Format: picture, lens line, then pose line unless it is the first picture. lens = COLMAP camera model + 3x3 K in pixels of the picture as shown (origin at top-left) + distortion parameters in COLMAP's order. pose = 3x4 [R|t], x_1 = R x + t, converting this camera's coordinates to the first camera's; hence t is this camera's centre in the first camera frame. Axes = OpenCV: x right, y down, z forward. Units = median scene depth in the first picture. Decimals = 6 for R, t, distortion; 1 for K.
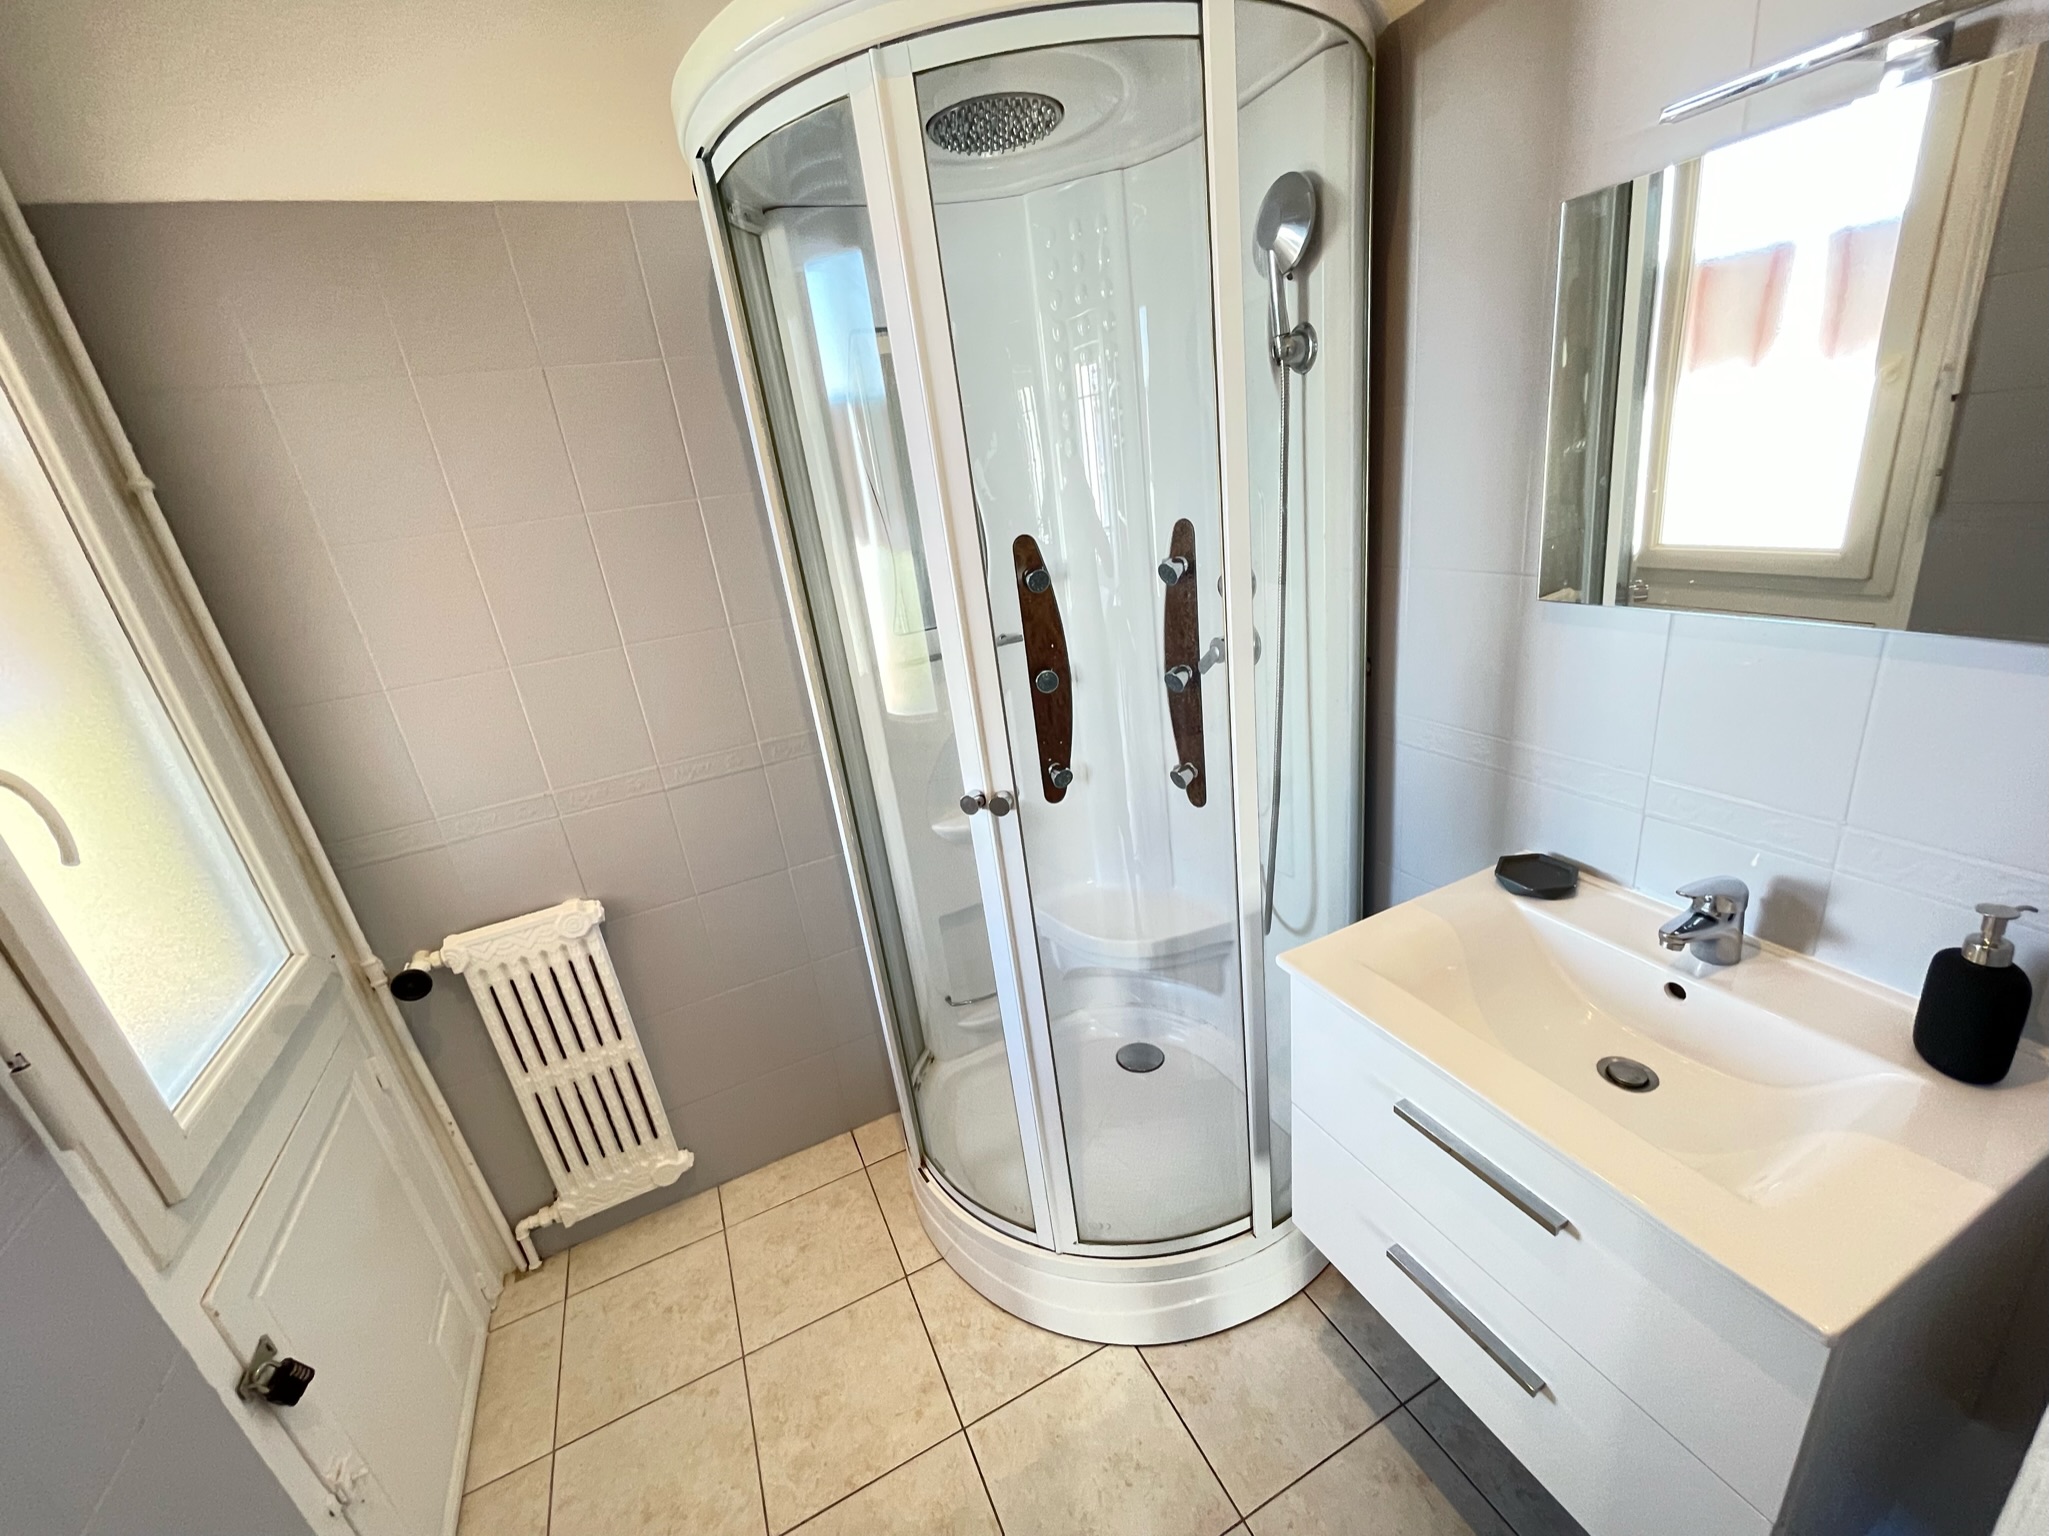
lens RADIAL K [[831.2, 0, 1023.1], [0, 831.2, 763.9], [0, 0, 1]] dist [0.002844, -0.000220]
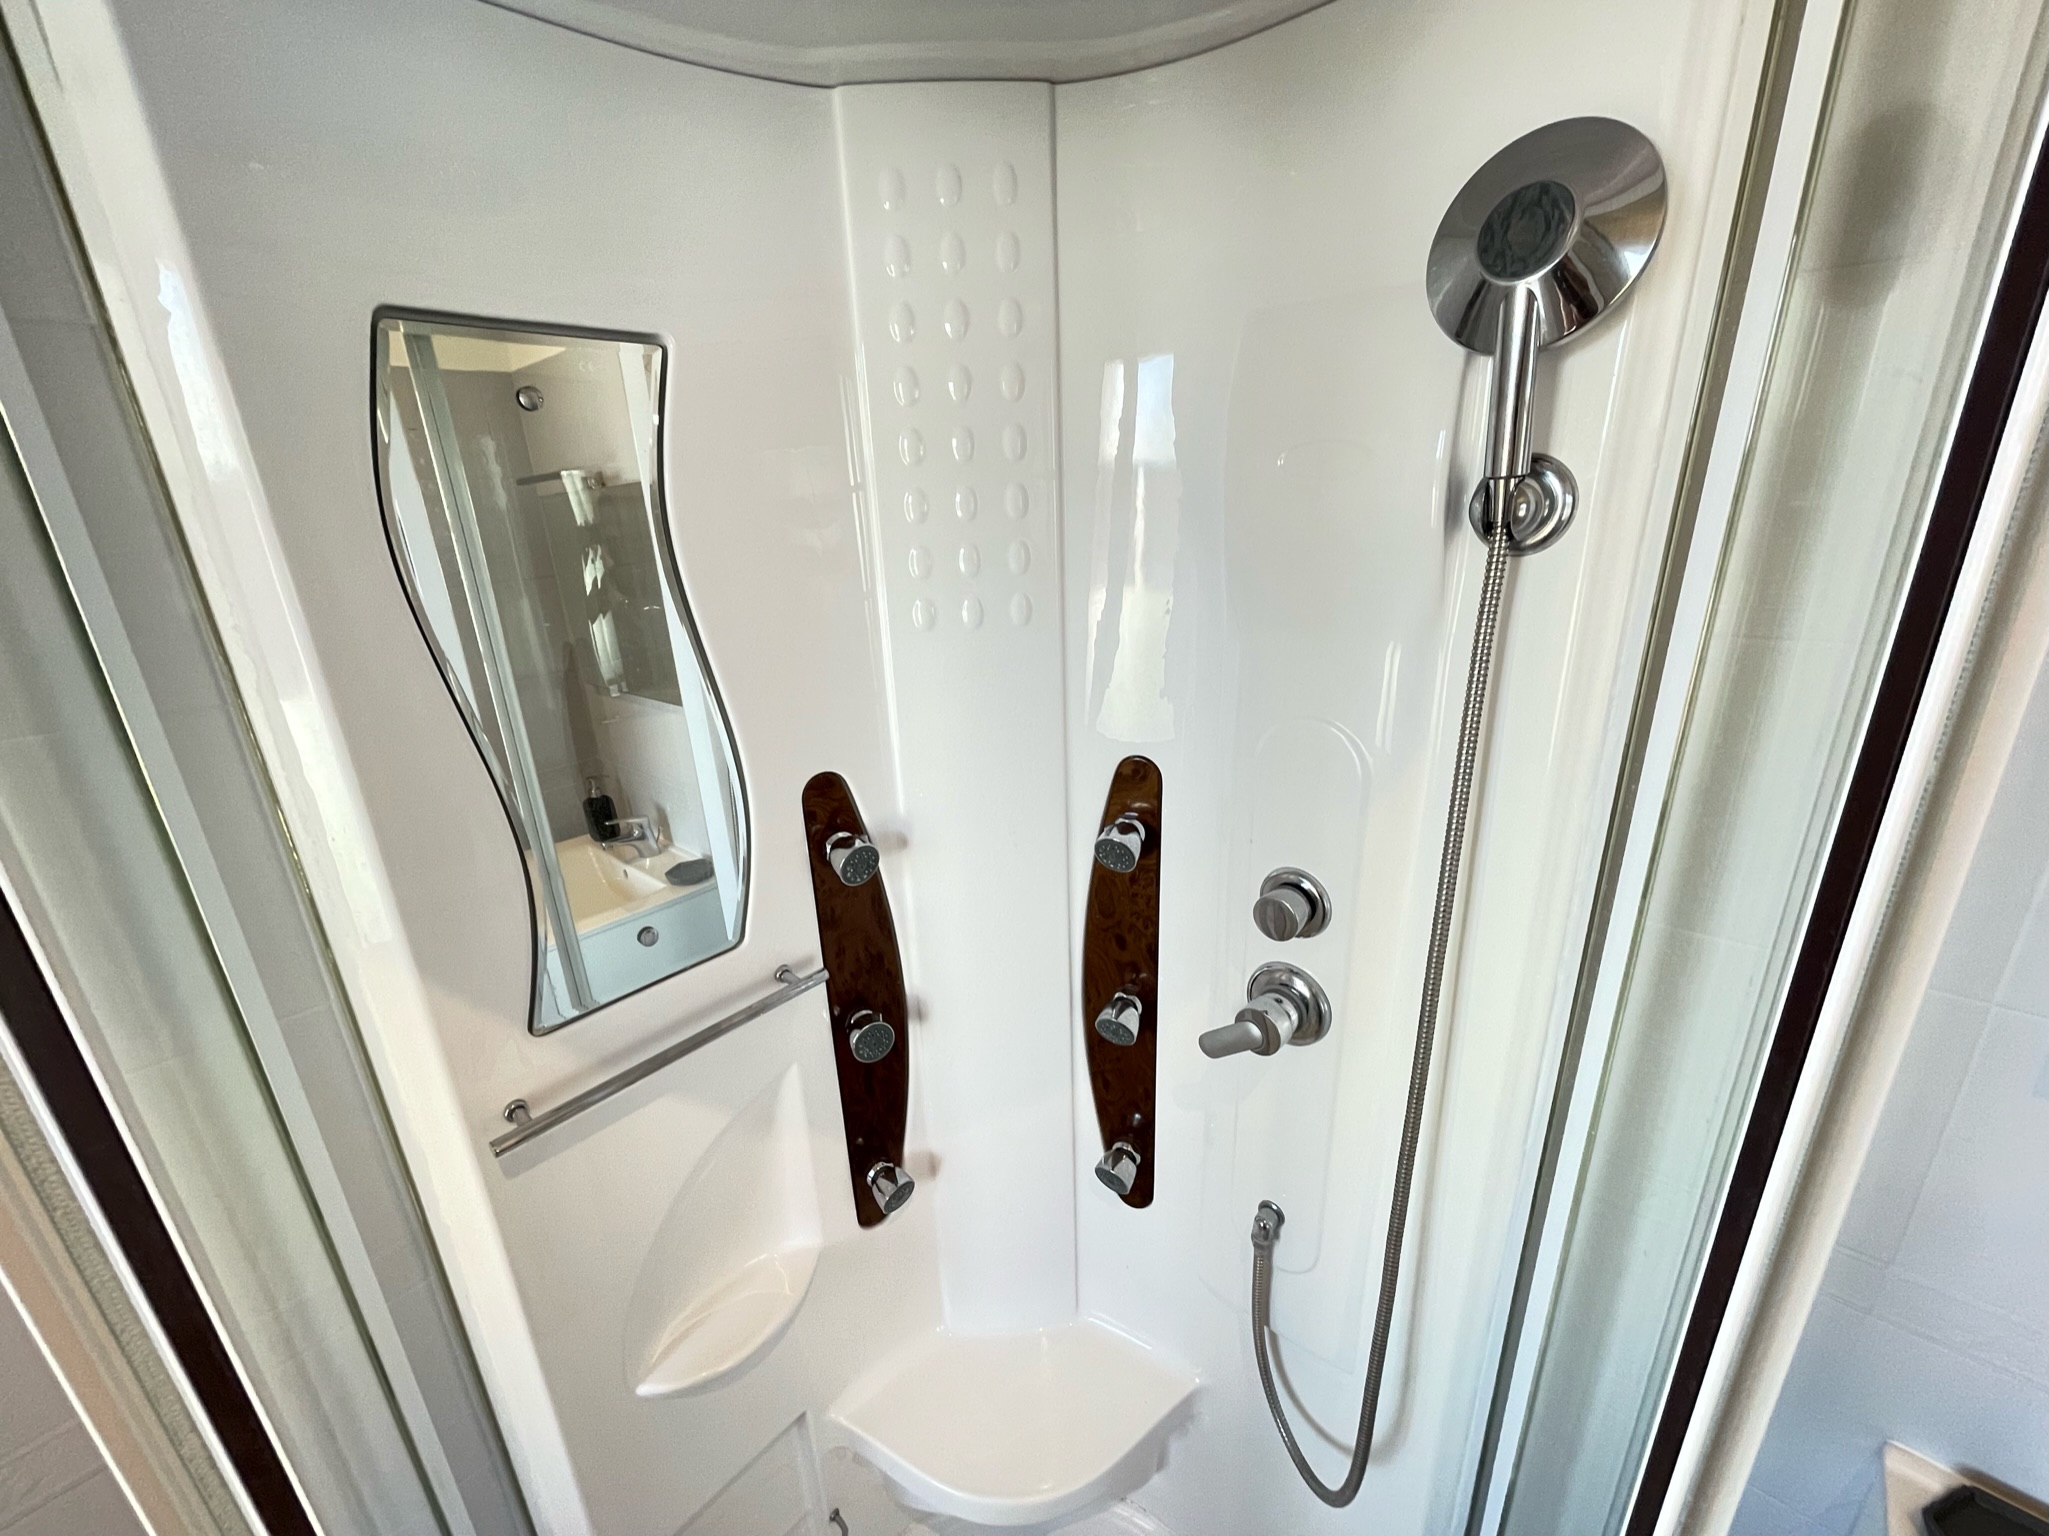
lens RADIAL K [[831.2, 0, 1023.1], [0, 831.2, 763.9], [0, 0, 1]] dist [0.002844, -0.000220]
pose [[0.919416, -0.035449, 0.391686, -0.083209], [0.060754, 0.996777, -0.052398, -0.244471], [-0.388566, 0.071972, 0.918606, 0.488696]]
